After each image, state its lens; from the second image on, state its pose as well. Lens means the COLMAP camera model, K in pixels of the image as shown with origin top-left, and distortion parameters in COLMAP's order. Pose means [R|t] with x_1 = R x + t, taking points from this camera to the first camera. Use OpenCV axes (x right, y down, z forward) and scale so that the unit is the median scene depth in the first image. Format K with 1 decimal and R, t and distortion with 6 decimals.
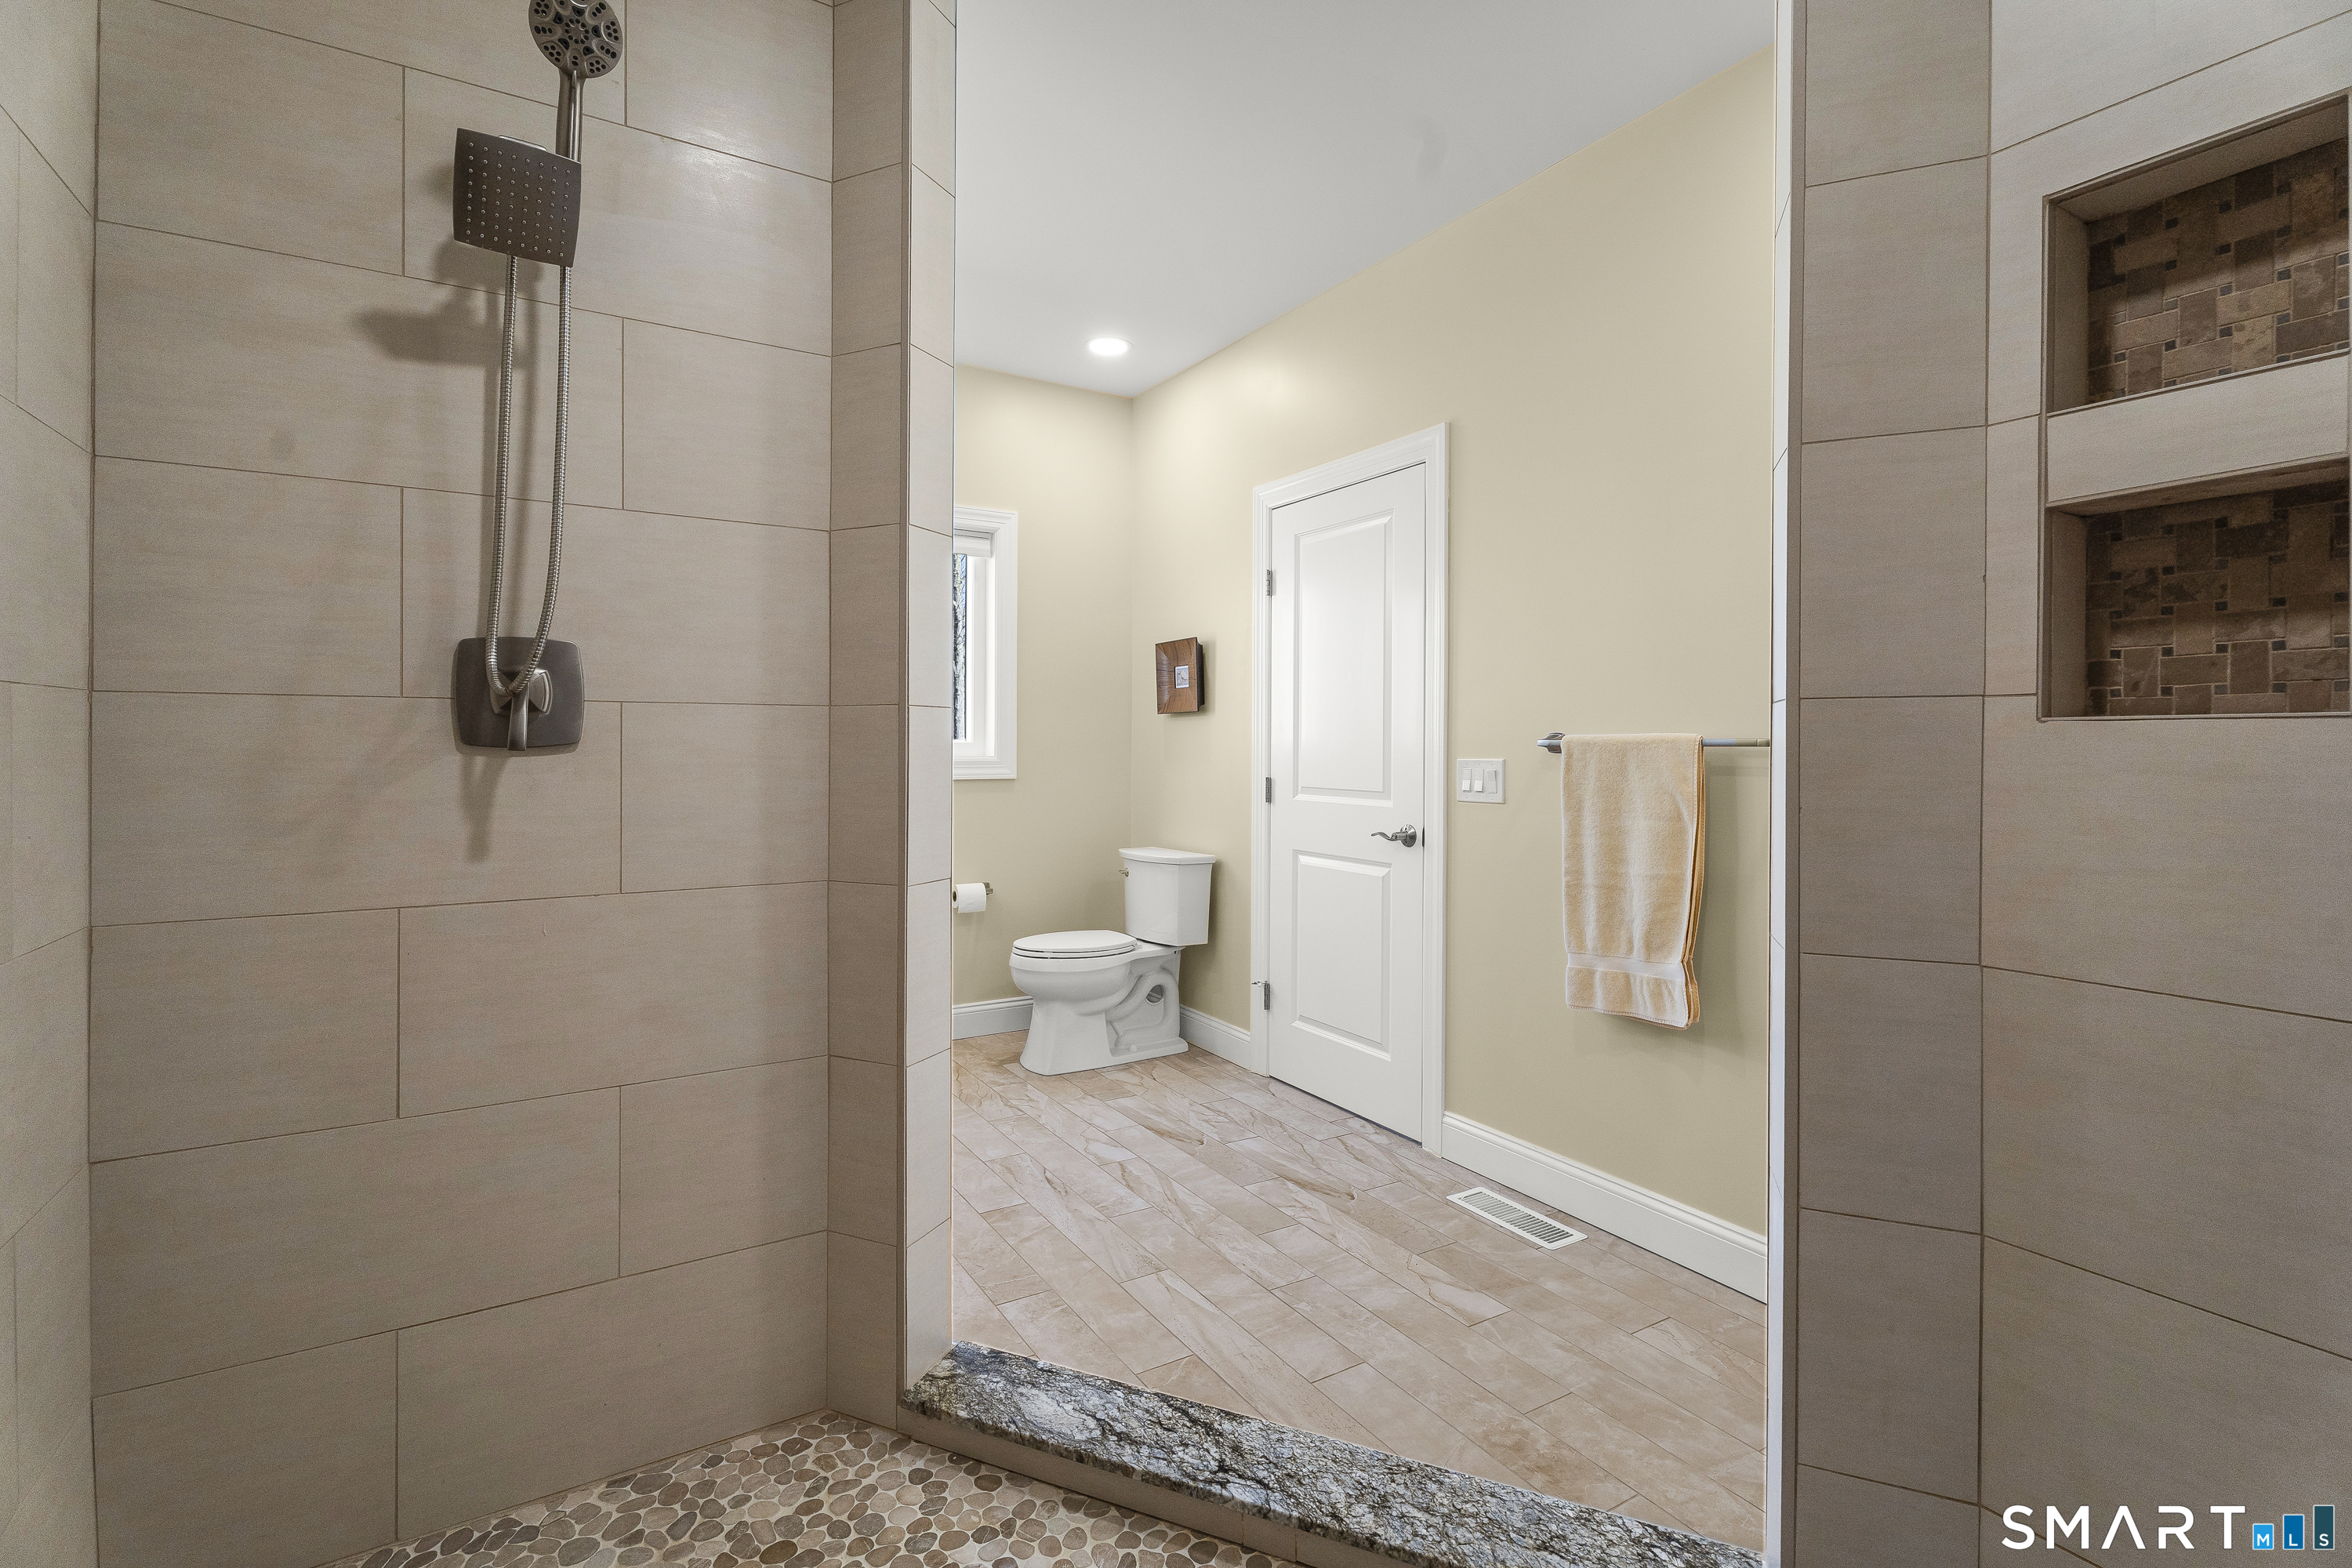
lens RADIAL K [[1065.0, 0, 1144.1], [0, 1065.0, 747.5], [0, 0, 1]] dist [-0.001133, -0.000196]
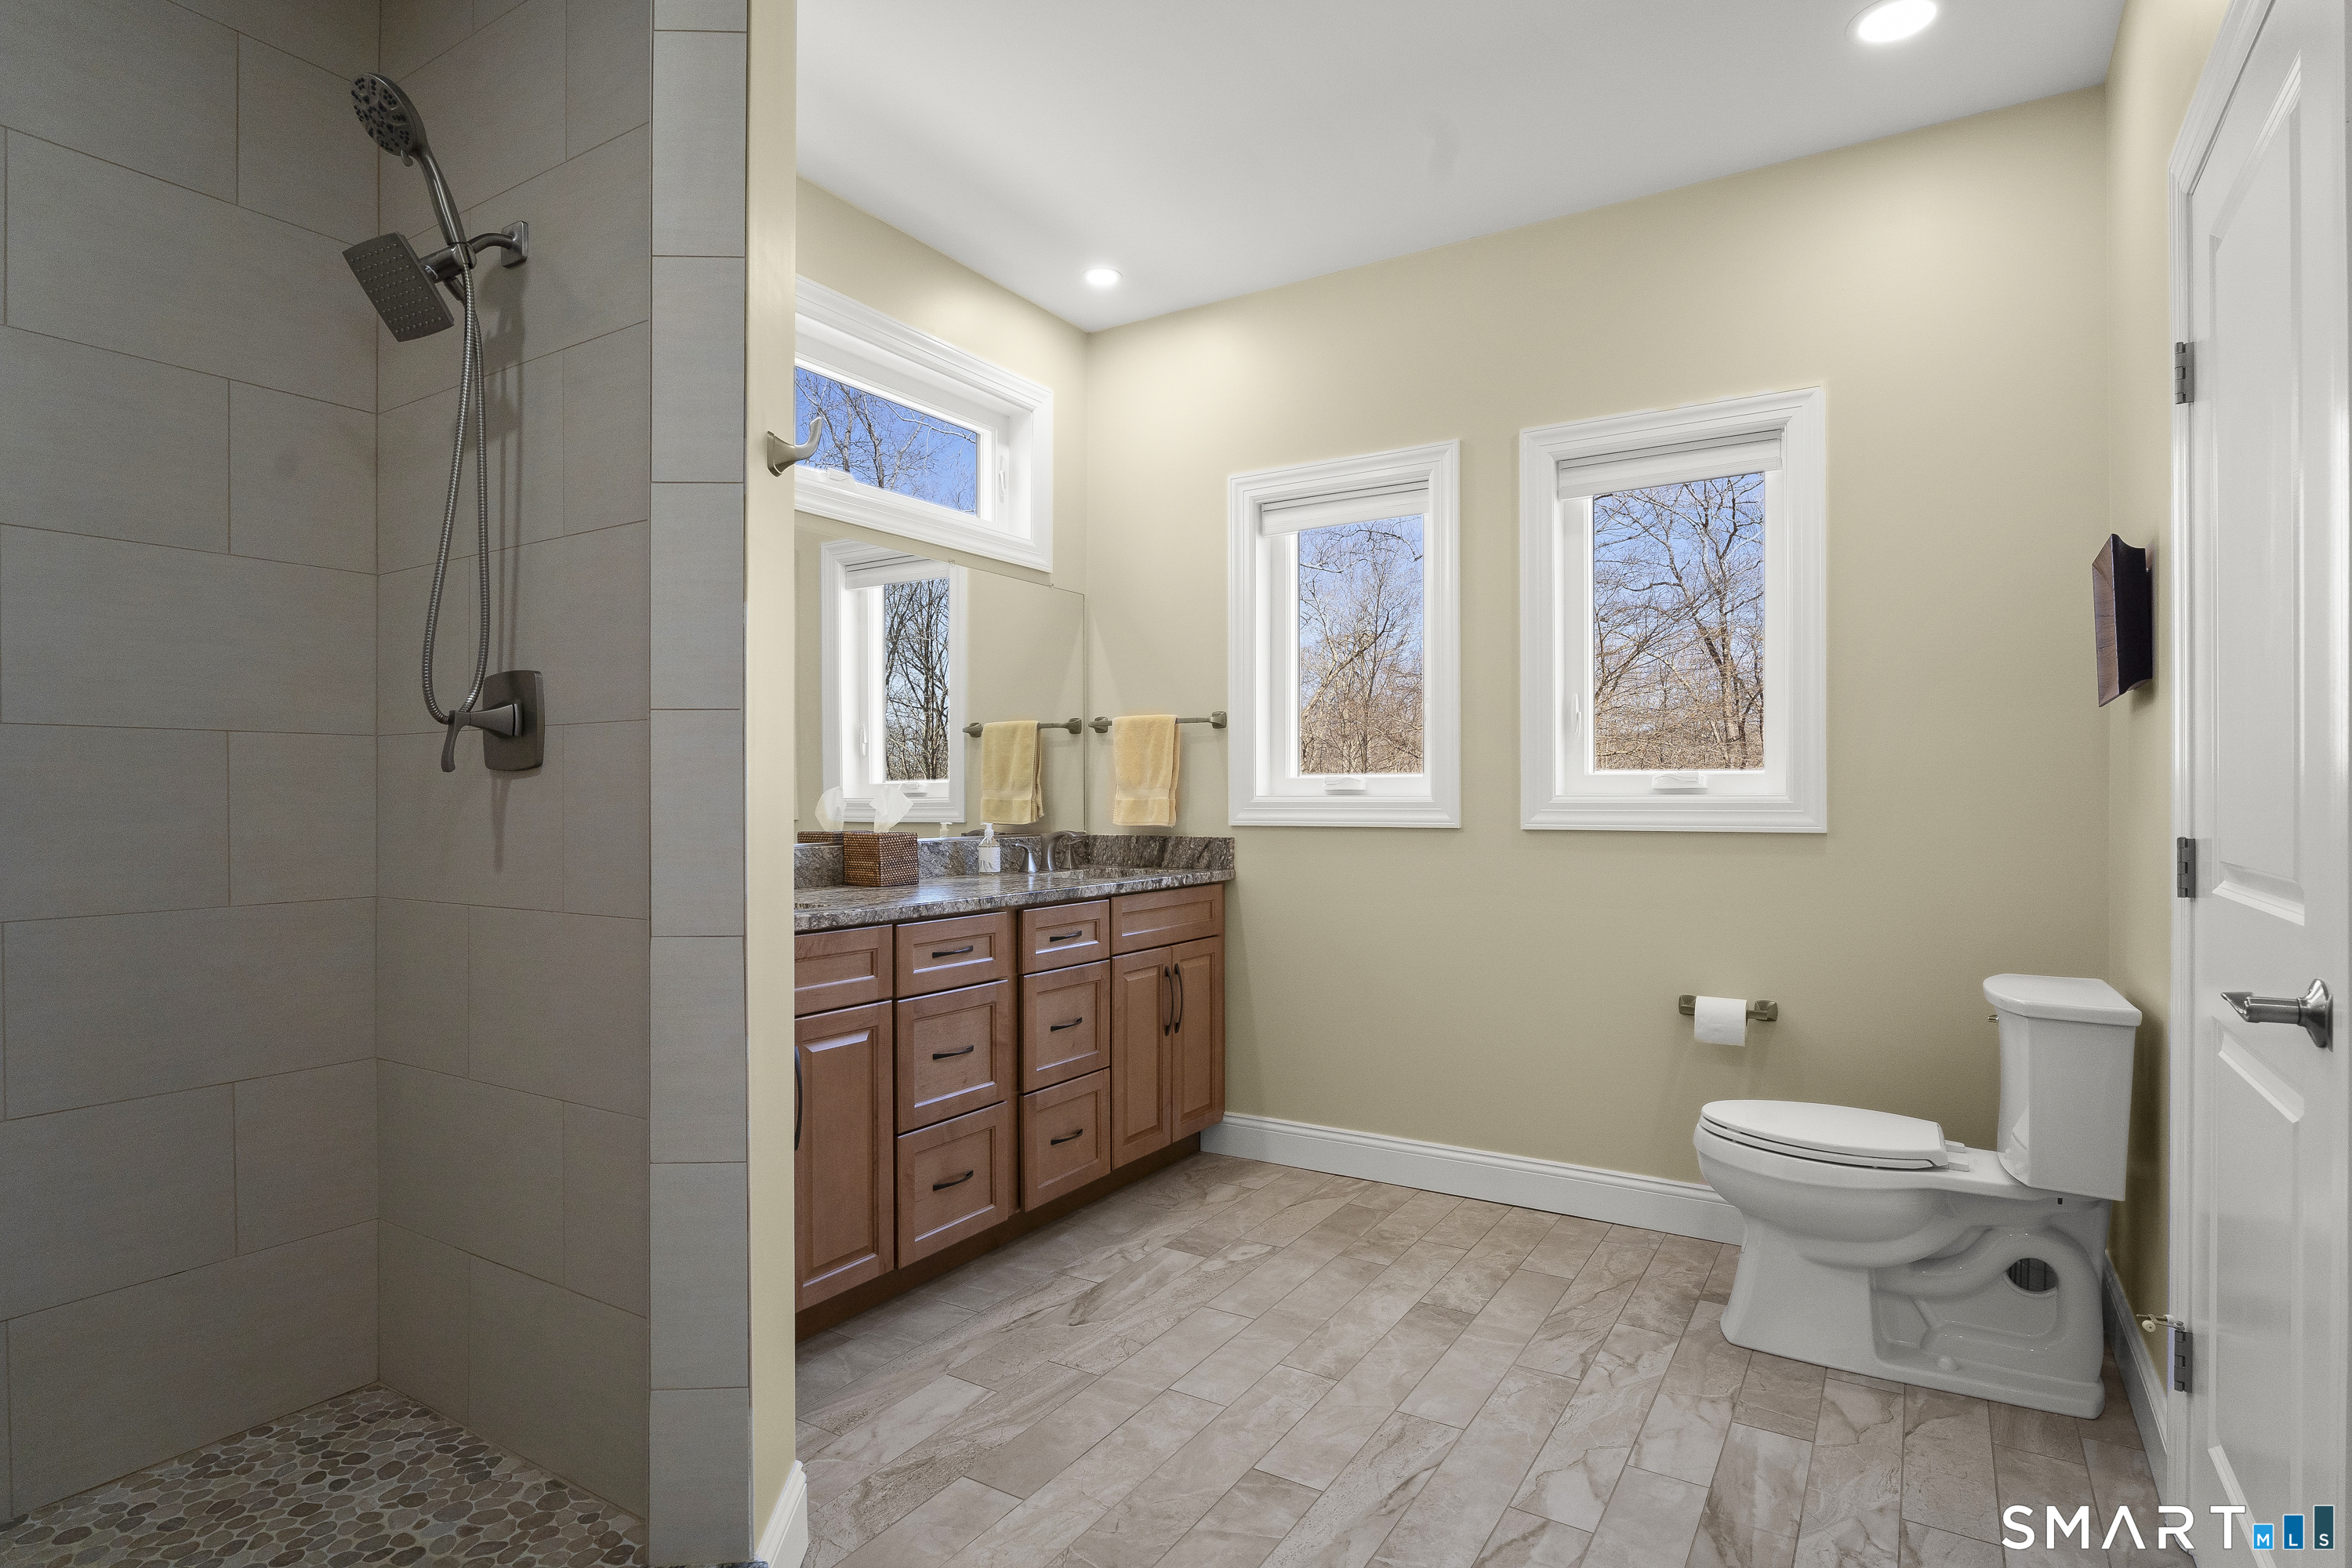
lens RADIAL K [[1208.6, 0, 1172.4], [0, 1208.6, 791.1], [0, 0, 1]] dist [-0.016225, 0.003516]
pose [[0.460086, -0.008009, -0.887838, 0.376564], [0.000603, 0.999962, -0.008708, 0.014608], [0.887874, 0.003471, 0.460073, 0.460712]]
